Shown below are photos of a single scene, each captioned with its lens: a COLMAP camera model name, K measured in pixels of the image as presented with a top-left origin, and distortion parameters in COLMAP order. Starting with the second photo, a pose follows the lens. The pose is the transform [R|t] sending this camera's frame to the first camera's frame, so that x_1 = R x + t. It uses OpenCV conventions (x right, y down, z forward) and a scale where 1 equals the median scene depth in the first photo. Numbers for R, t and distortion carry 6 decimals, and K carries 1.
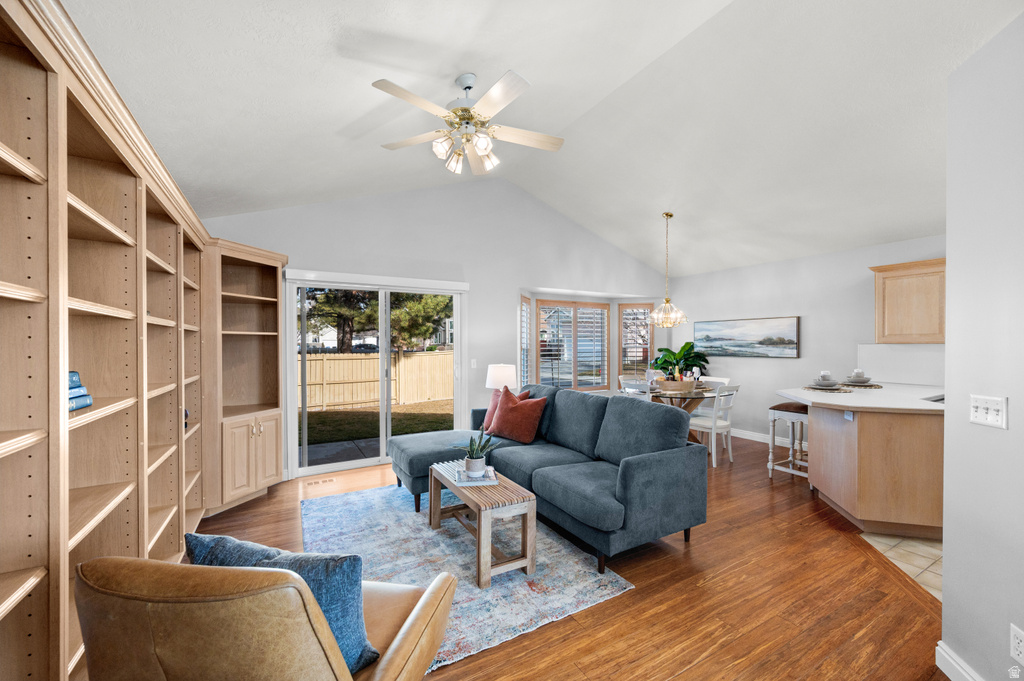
lens RADIAL K [[405.6, 0, 512.5], [0, 405.6, 346.0], [0, 0, 1]] dist [0.000234, -0.000122]
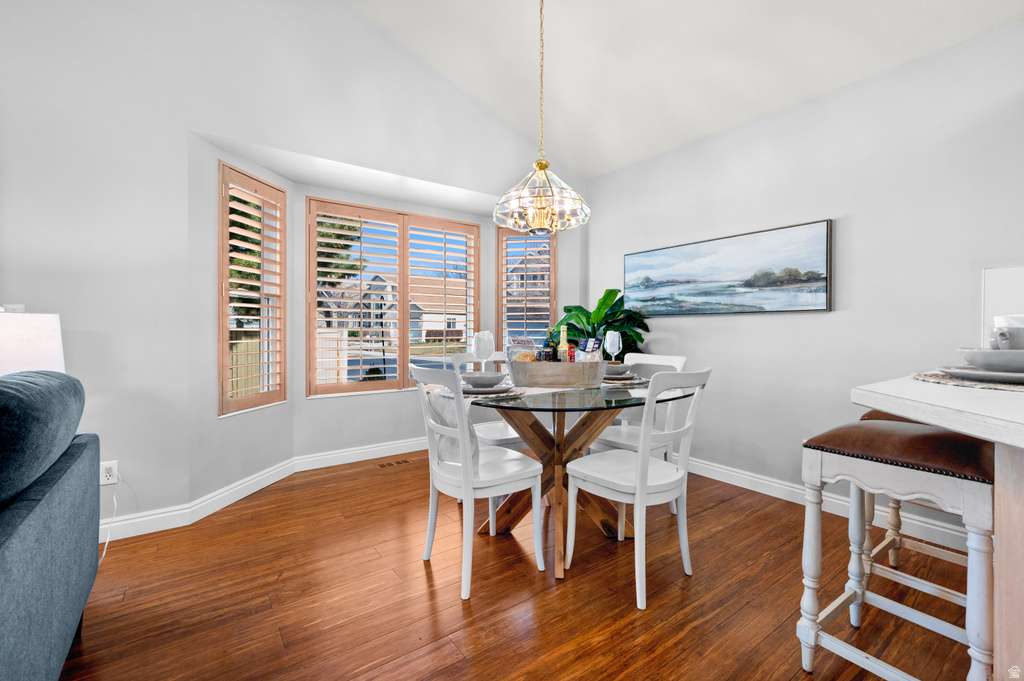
lens RADIAL K [[438.2, 0, 512.0], [0, 438.2, 340.5], [0, 0, 1]] dist [-0.001608, -0.000181]
pose [[0.994216, 0.000321, 0.107394, 0.282849], [-0.002211, 0.999845, 0.017486, 0.052379], [-0.107372, -0.017623, 0.994063, 0.522302]]
